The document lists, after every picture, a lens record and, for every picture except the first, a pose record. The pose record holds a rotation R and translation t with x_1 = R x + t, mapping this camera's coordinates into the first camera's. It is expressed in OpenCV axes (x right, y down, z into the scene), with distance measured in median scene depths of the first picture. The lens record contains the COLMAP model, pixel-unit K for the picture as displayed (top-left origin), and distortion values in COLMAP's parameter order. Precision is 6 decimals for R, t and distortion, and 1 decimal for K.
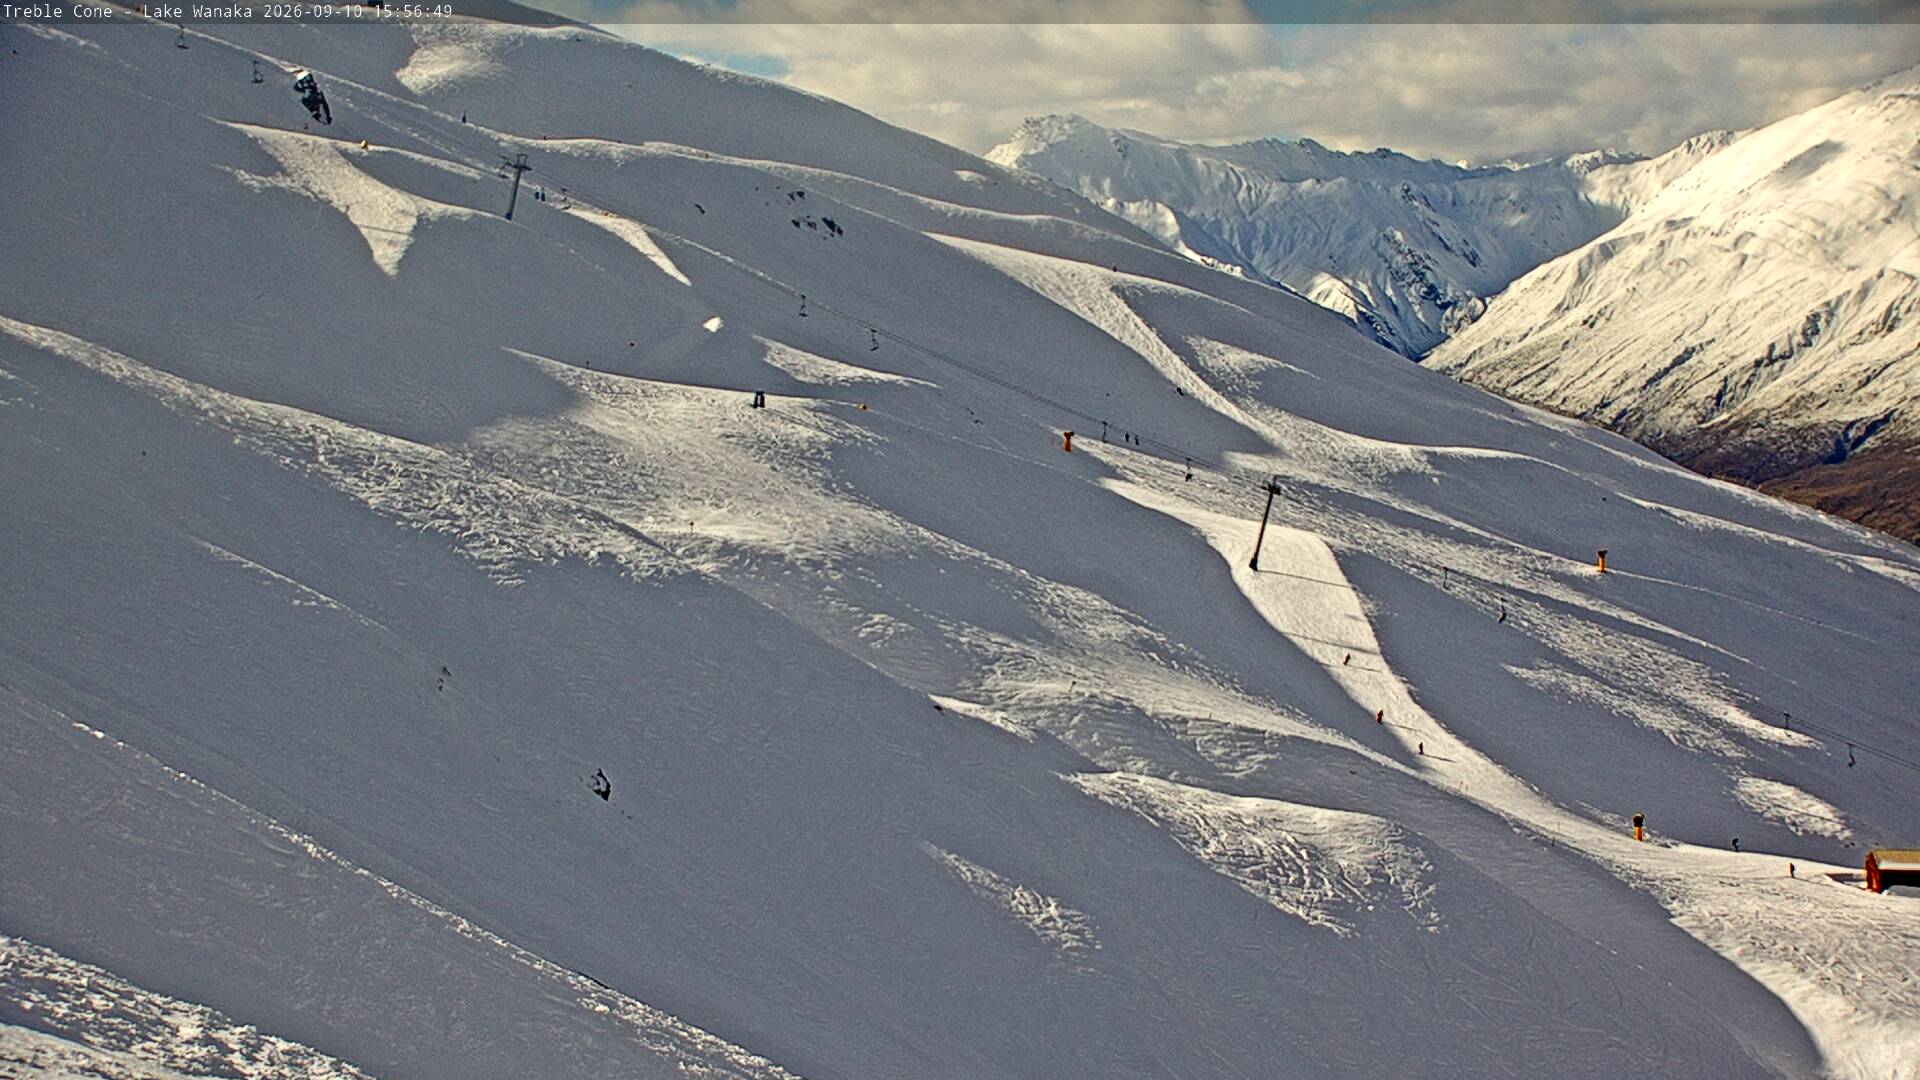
lens RADIAL K [[2539.0, 0, 974.3], [0, 2539.0, 534.9], [0, 0, 1]] dist [0.278289, 0.024664]
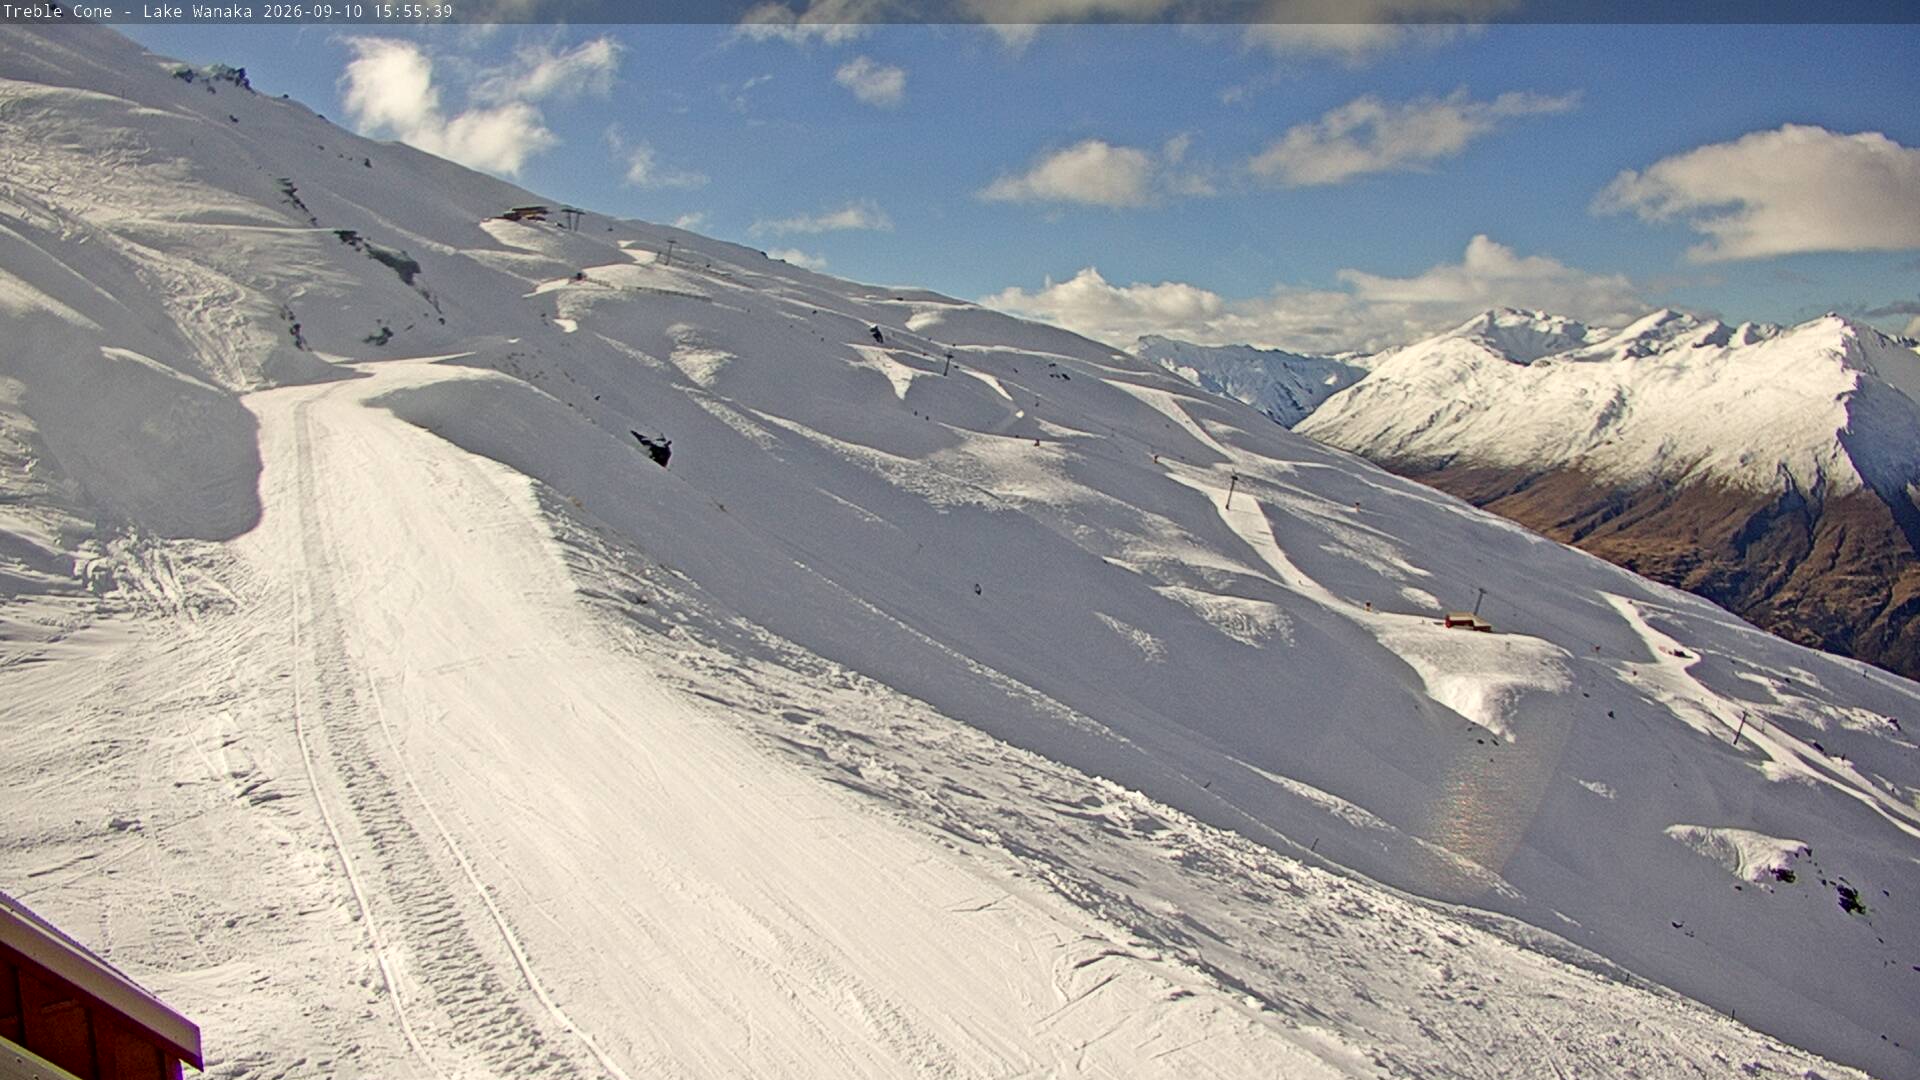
lens RADIAL K [[2539.0, 0, 974.3], [0, 2539.0, 534.9], [0, 0, 1]] dist [0.278289, 0.024664]
pose [[0.994944, 0.006845, -0.100196, 0.114466], [-0.003862, 0.999544, 0.029934, -0.037208], [0.100355, -0.029395, 0.994517, -1.621918]]
